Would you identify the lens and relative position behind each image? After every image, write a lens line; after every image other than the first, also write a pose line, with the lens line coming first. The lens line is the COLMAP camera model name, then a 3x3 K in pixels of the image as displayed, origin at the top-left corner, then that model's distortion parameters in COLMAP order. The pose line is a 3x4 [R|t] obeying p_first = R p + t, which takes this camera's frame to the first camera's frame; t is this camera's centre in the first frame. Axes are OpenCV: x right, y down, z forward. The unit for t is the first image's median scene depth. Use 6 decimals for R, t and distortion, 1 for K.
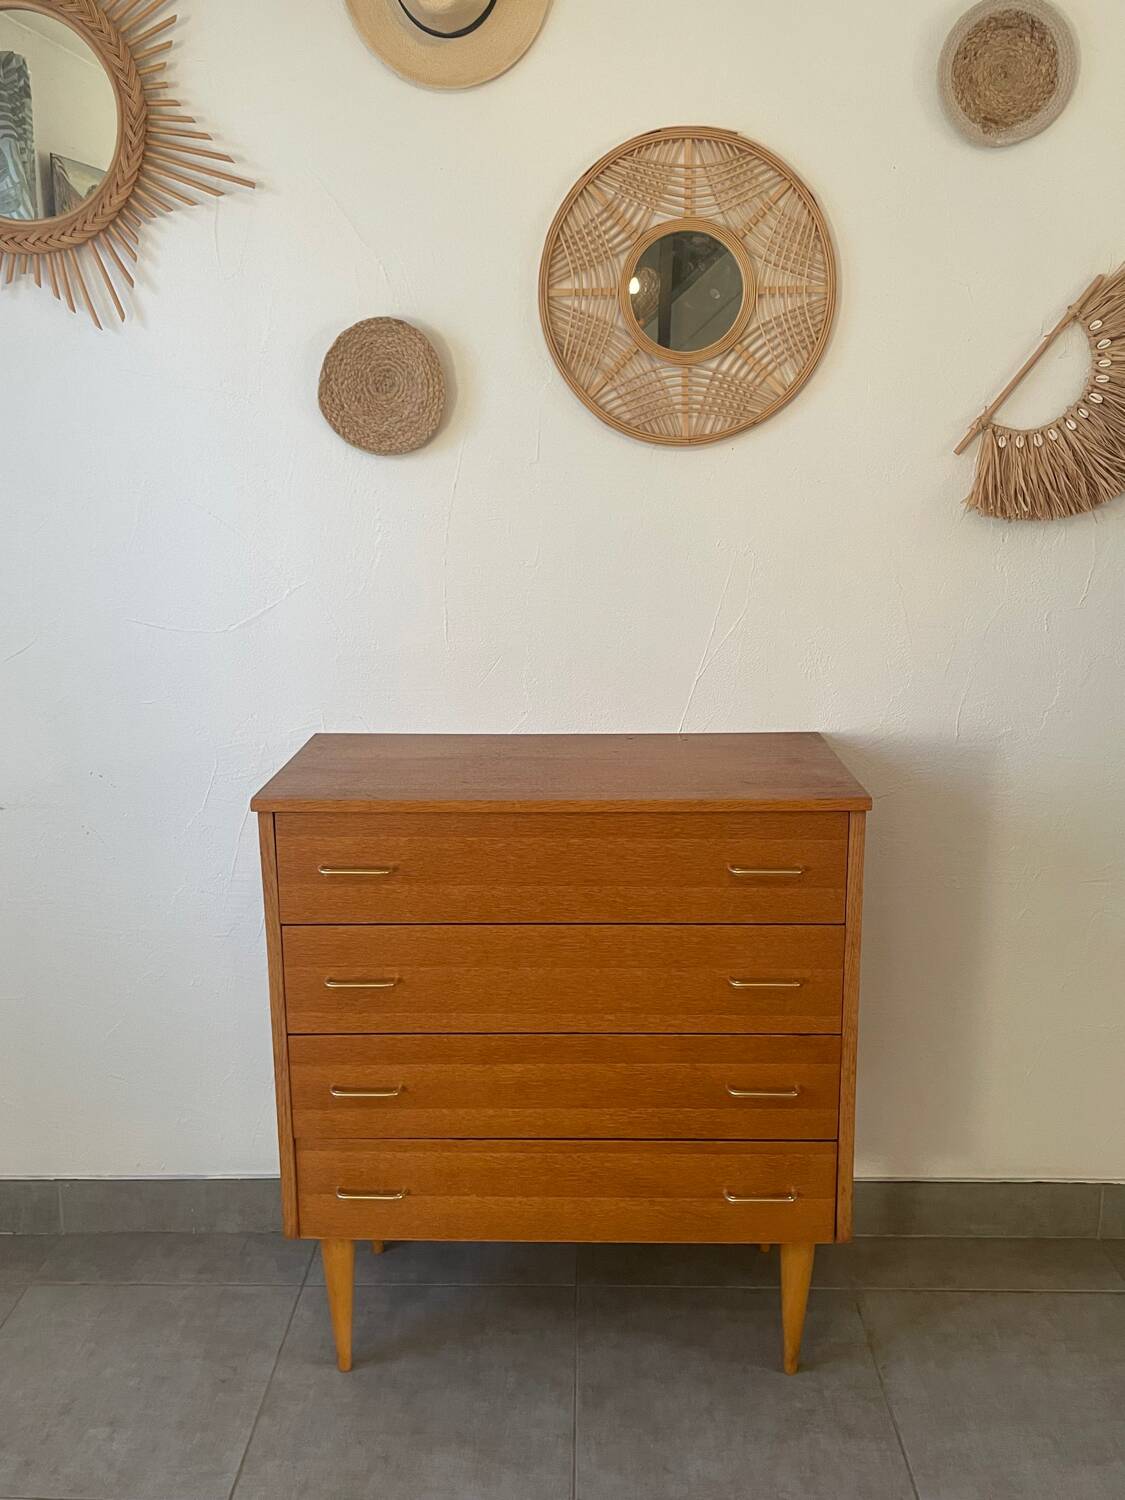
lens RADIAL K [[1299.9, 0, 563.1], [0, 1299.9, 737.4], [0, 0, 1]] dist [0.097358, -0.145630]
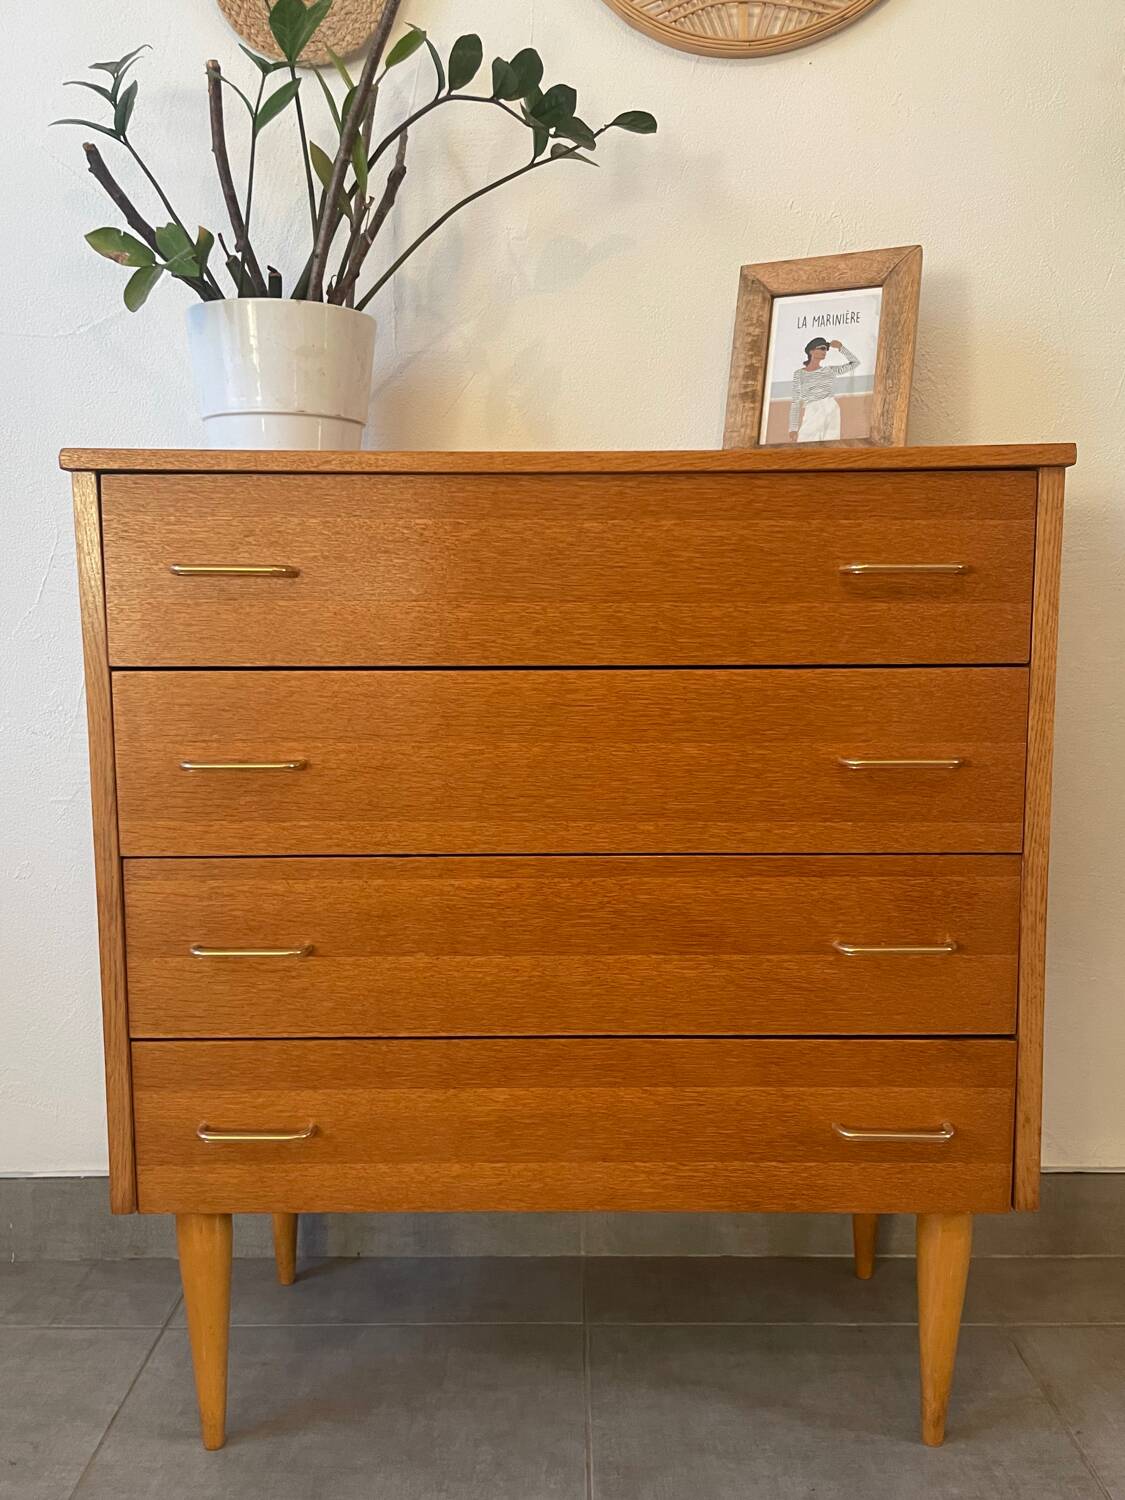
lens RADIAL K [[1299.9, 0, 572.7], [0, 1299.9, 759.3], [0, 0, 1]] dist [0.097358, -0.145630]
pose [[0.999785, 0.001446, 0.020680, -0.011614], [0.000633, 0.994970, -0.100173, 0.234239], [-0.020721, 0.100165, 0.994755, 0.369882]]
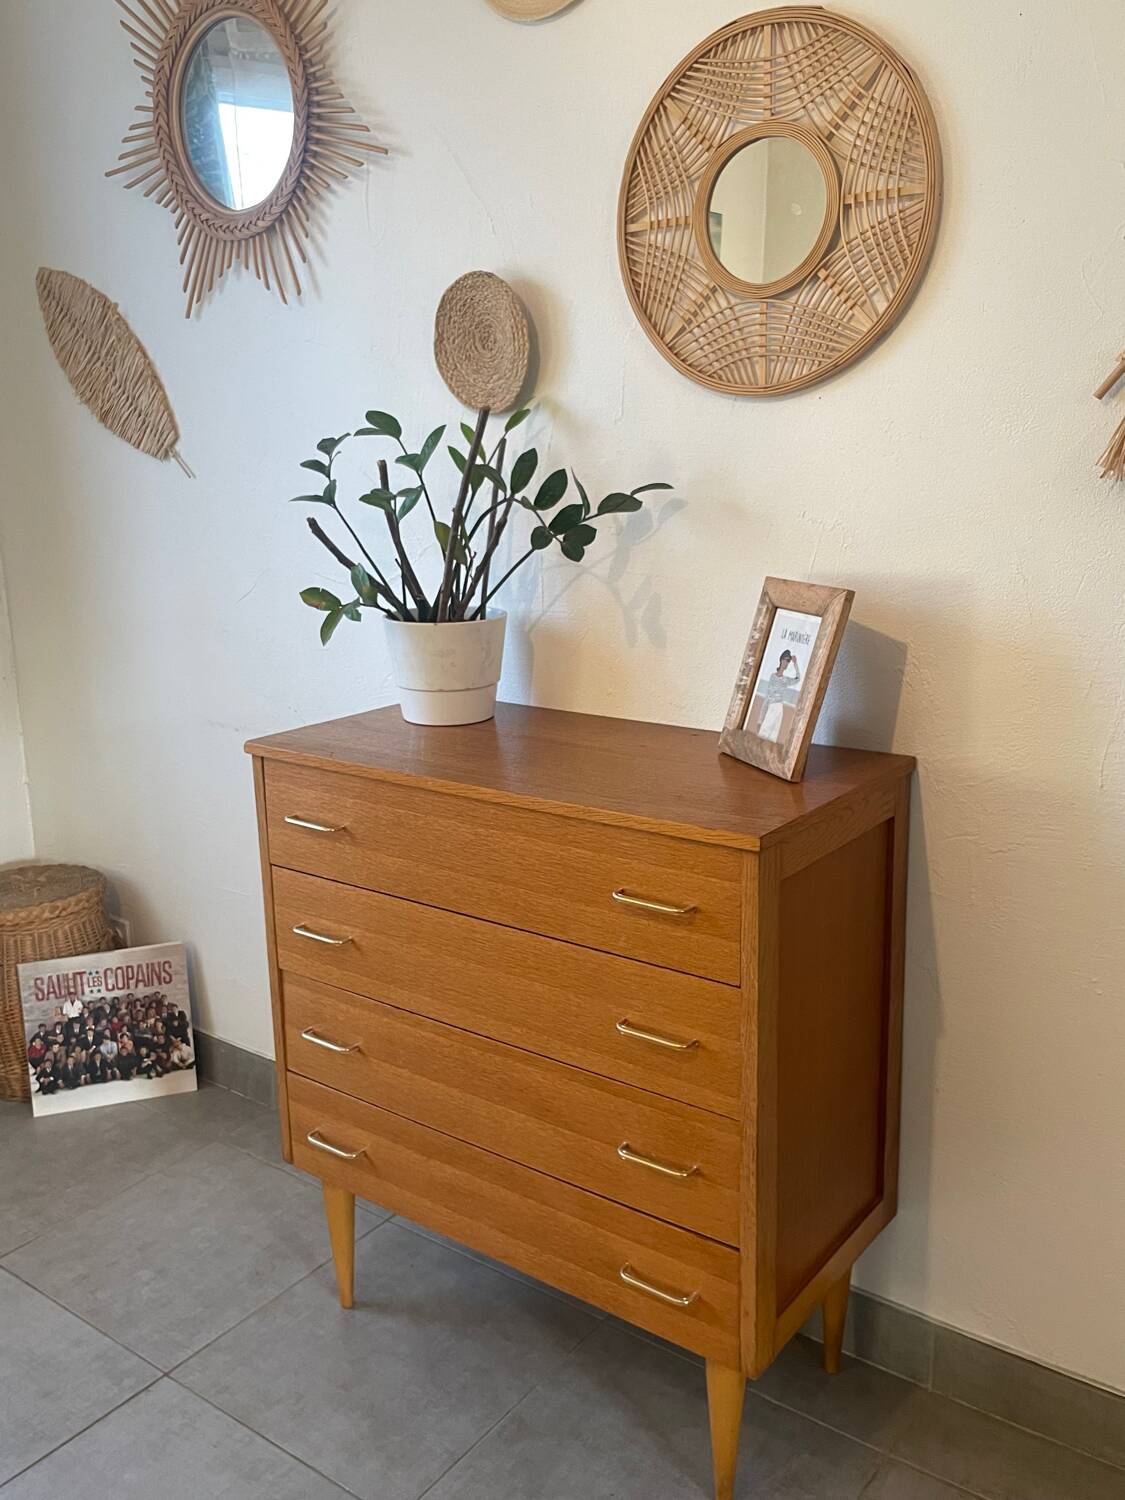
lens RADIAL K [[1299.9, 0, 562.6], [0, 1299.9, 734.9], [0, 0, 1]] dist [0.097358, -0.145630]
pose [[0.811795, 0.122406, -0.570969, 0.533812], [-0.111847, 0.992273, 0.053703, -0.040519], [0.573131, 0.020266, 0.819213, 0.257419]]
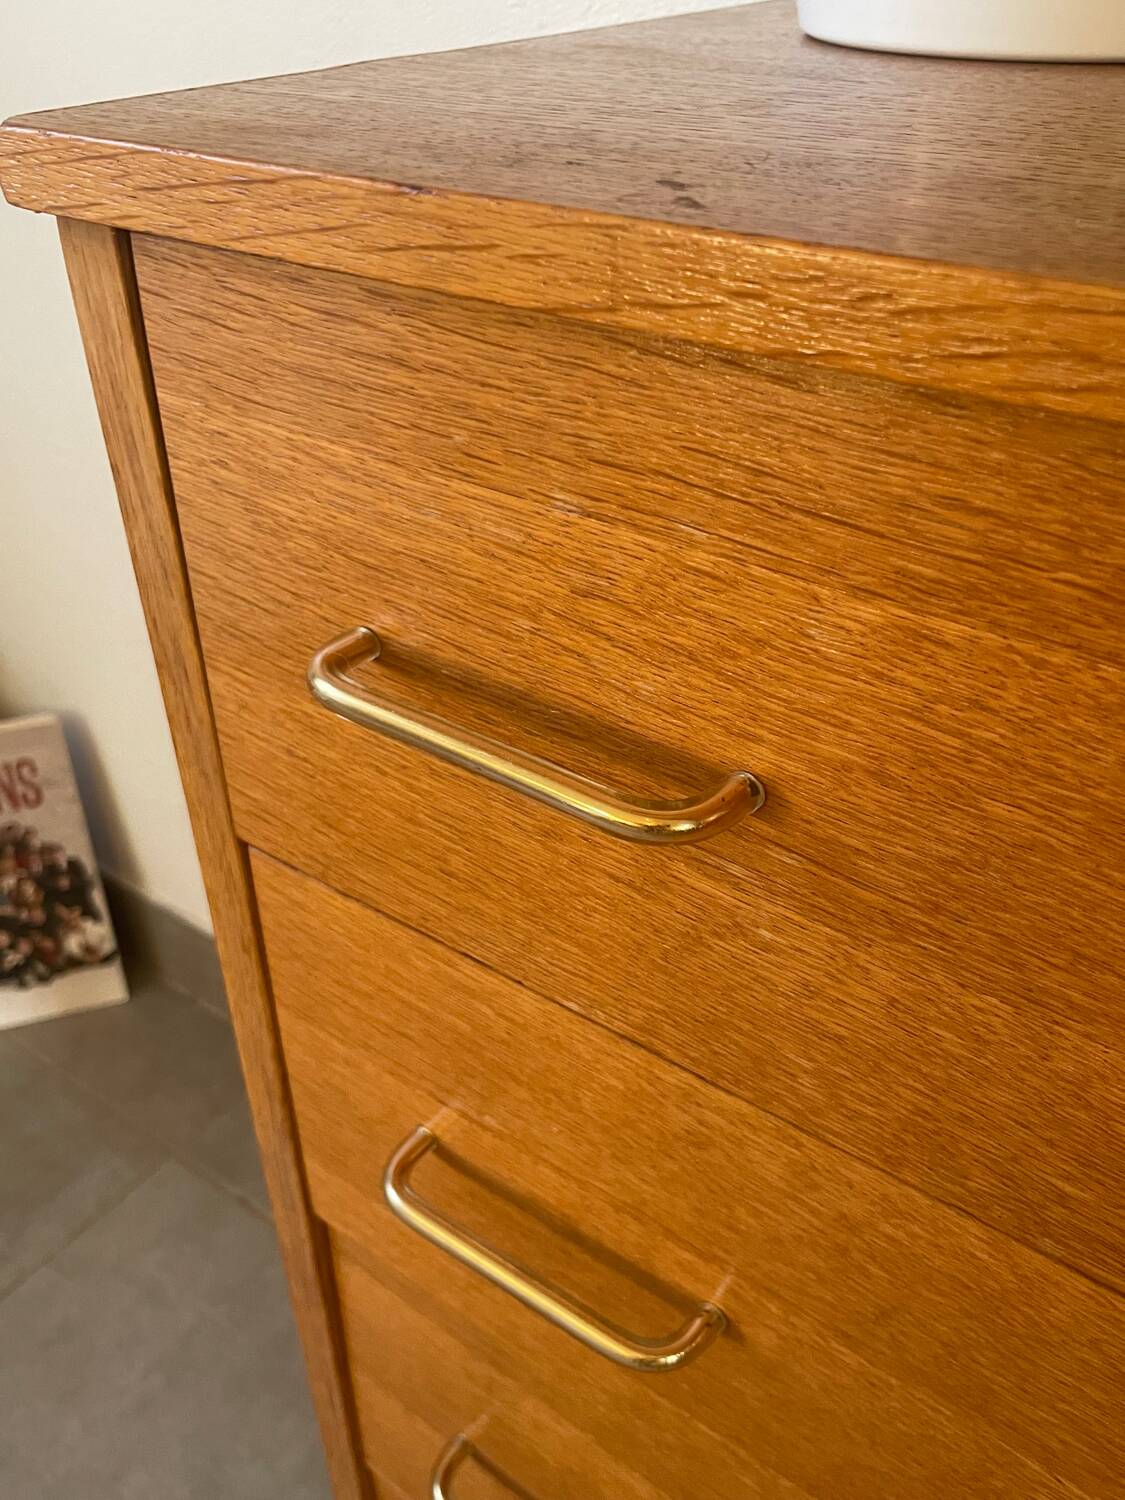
lens RADIAL K [[1299.9, 0, 579.2], [0, 1299.9, 756.2], [0, 0, 1]] dist [0.097358, -0.145630]
pose [[0.825923, 0.311587, -0.469857, -0.077331], [-0.120434, 0.911671, 0.392876, 0.042914], [0.550770, -0.267899, 0.790495, 0.828217]]
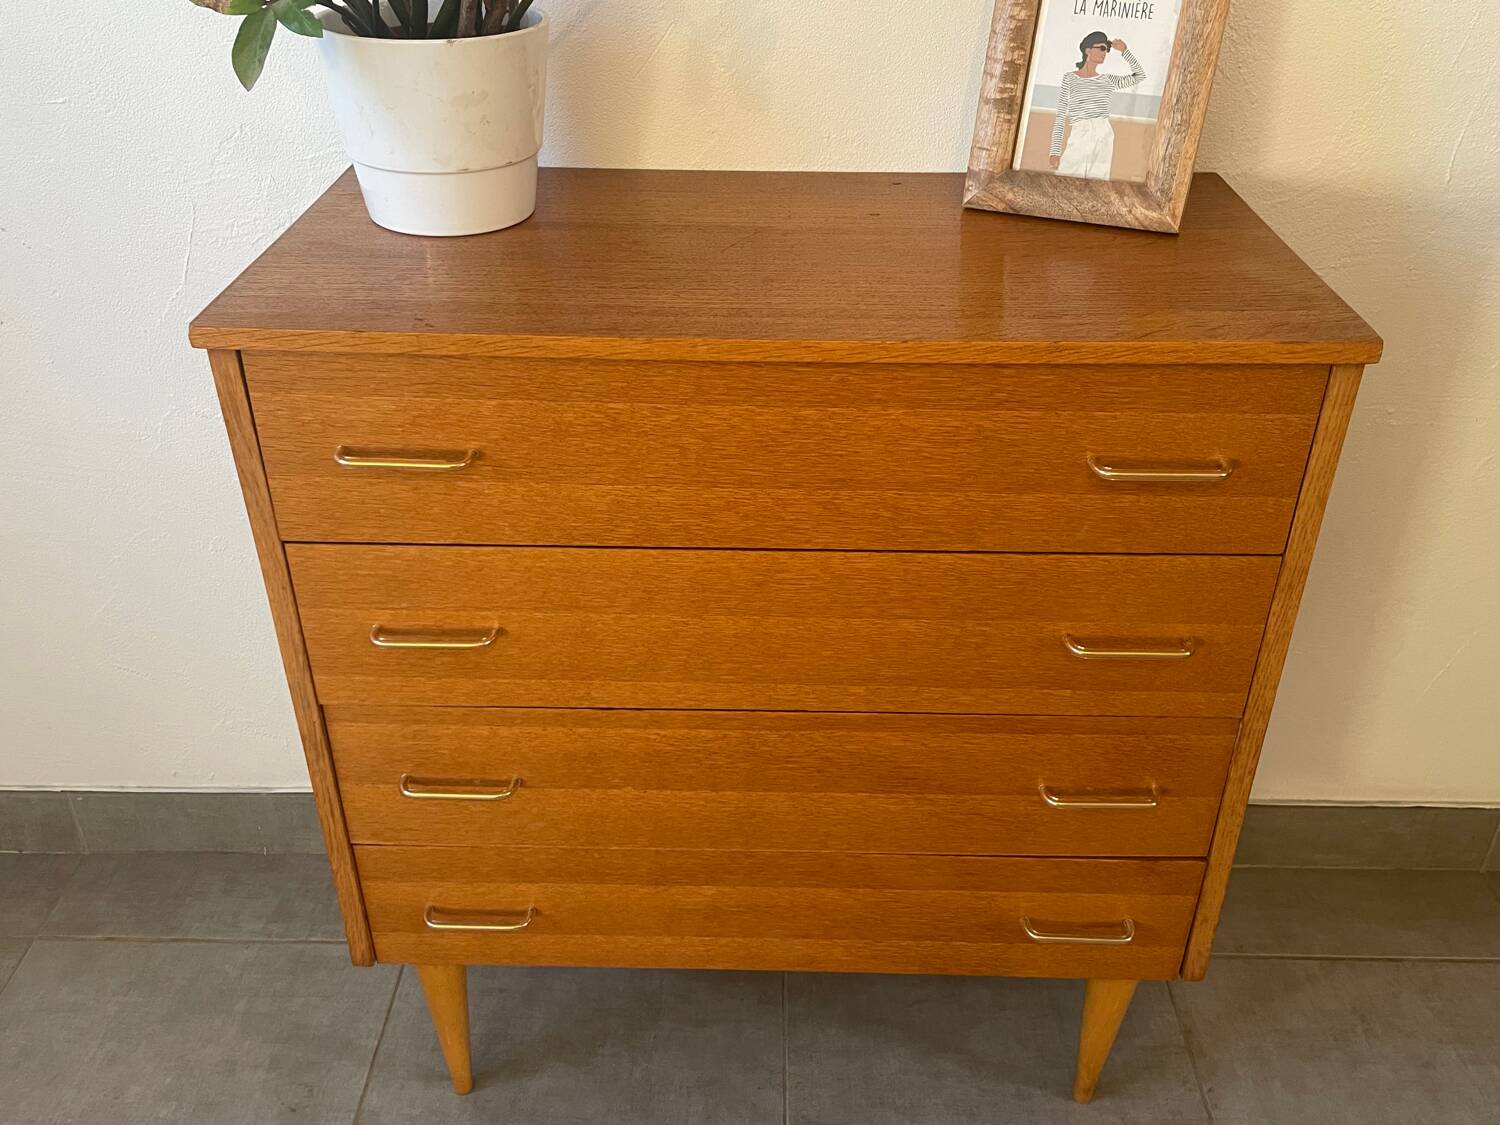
lens RADIAL K [[1299.9, 0, 766.8], [0, 1299.9, 540.7], [0, 0, 1]] dist [0.097358, -0.145630]
pose [[0.999847, 0.009746, 0.014511, -0.014627], [-0.013936, 0.945542, 0.325203, -0.042071], [-0.010551, -0.325355, 0.945533, 0.439940]]
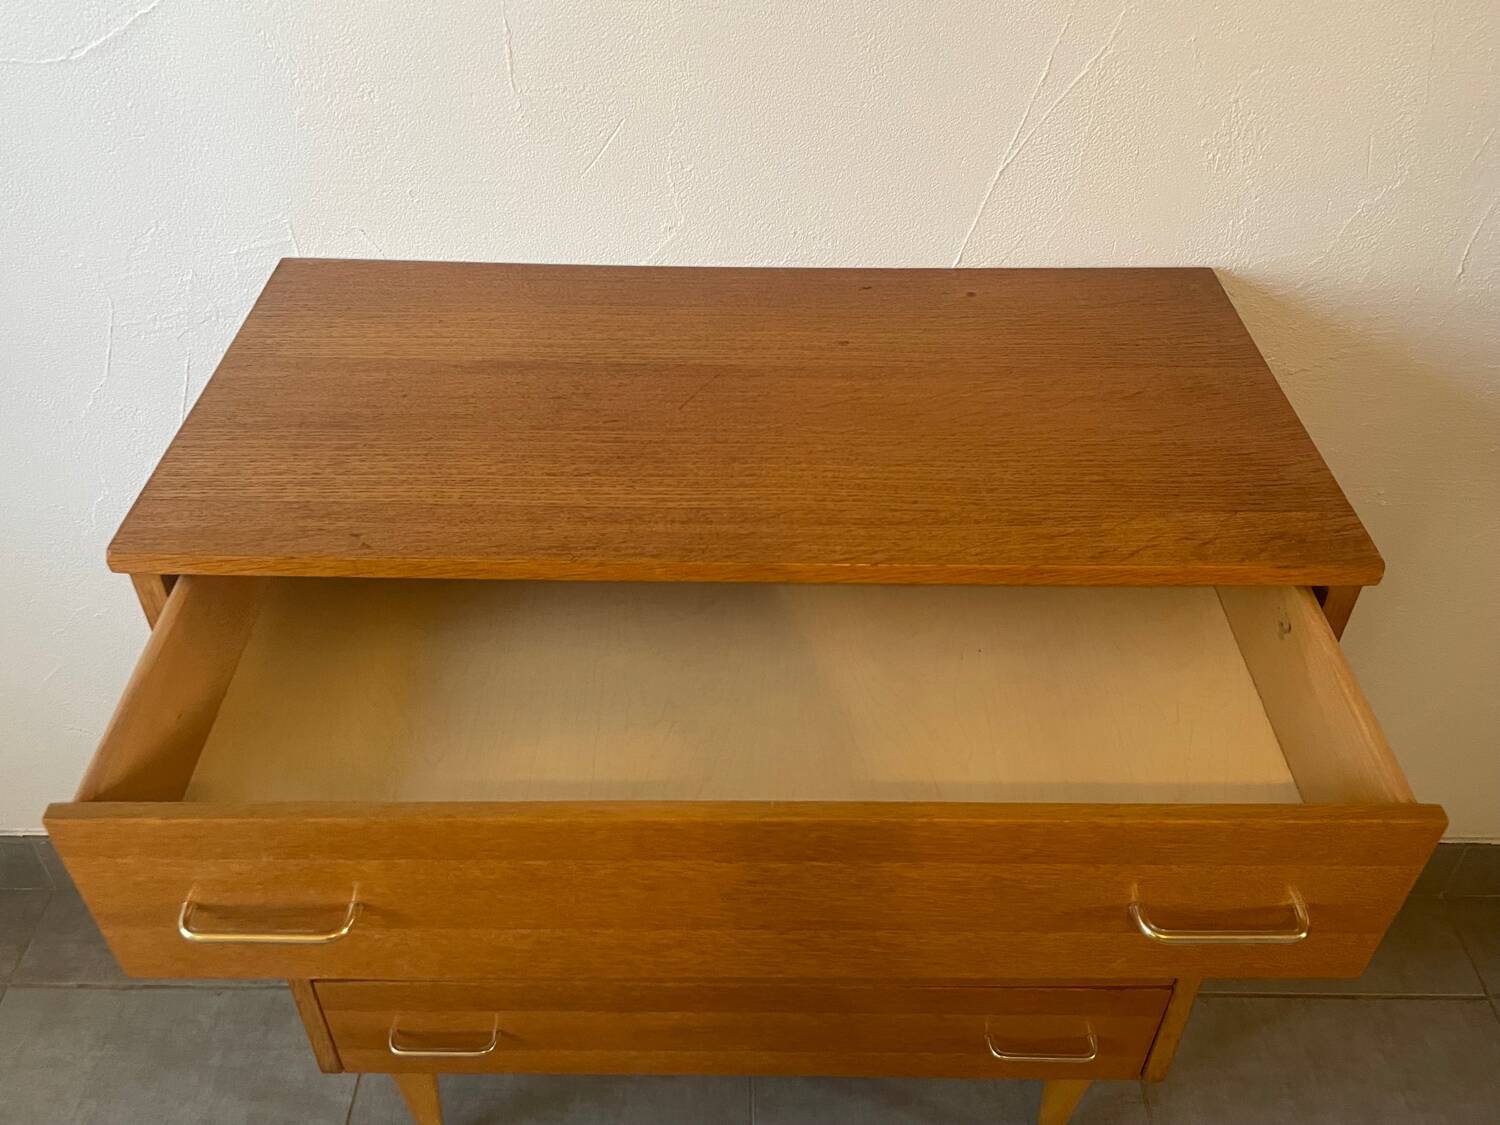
lens RADIAL K [[1299.9, 0, 741.6], [0, 1299.9, 549.2], [0, 0, 1]] dist [0.097358, -0.145630]
pose [[0.999771, 0.002435, 0.021272, -0.013194], [-0.011808, 0.891474, 0.452919, -0.164346], [-0.017861, -0.453066, 0.891298, 0.520409]]
